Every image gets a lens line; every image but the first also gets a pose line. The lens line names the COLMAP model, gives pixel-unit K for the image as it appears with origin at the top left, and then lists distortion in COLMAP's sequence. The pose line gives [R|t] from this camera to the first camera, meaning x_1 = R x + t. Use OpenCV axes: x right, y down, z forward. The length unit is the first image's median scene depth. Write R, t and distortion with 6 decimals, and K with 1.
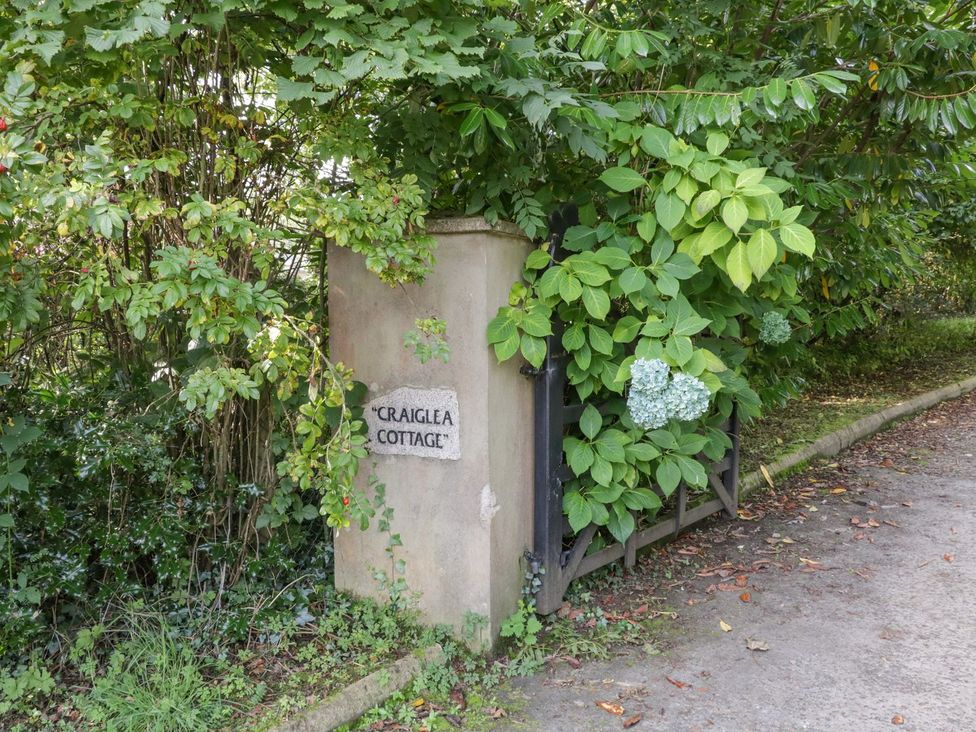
lens RADIAL K [[872.2, 0, 489.0], [0, 872.2, 371.8], [0, 0, 1]] dist [-0.021531, -0.001208]
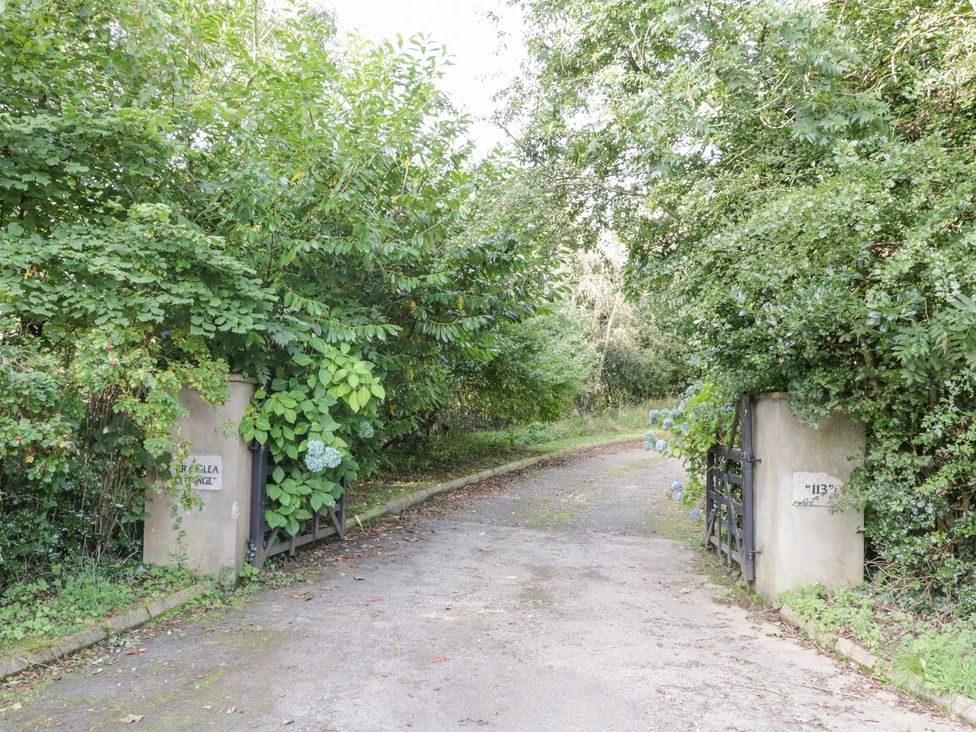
lens RADIAL K [[872.2, 0, 487.7], [0, 872.2, 368.1], [0, 0, 1]] dist [-0.021531, -0.001208]
pose [[0.891479, 0.050093, 0.450284, -0.400696], [0.010124, 0.991418, -0.130336, 0.087265], [-0.452949, 0.120750, 0.883321, -1.101486]]
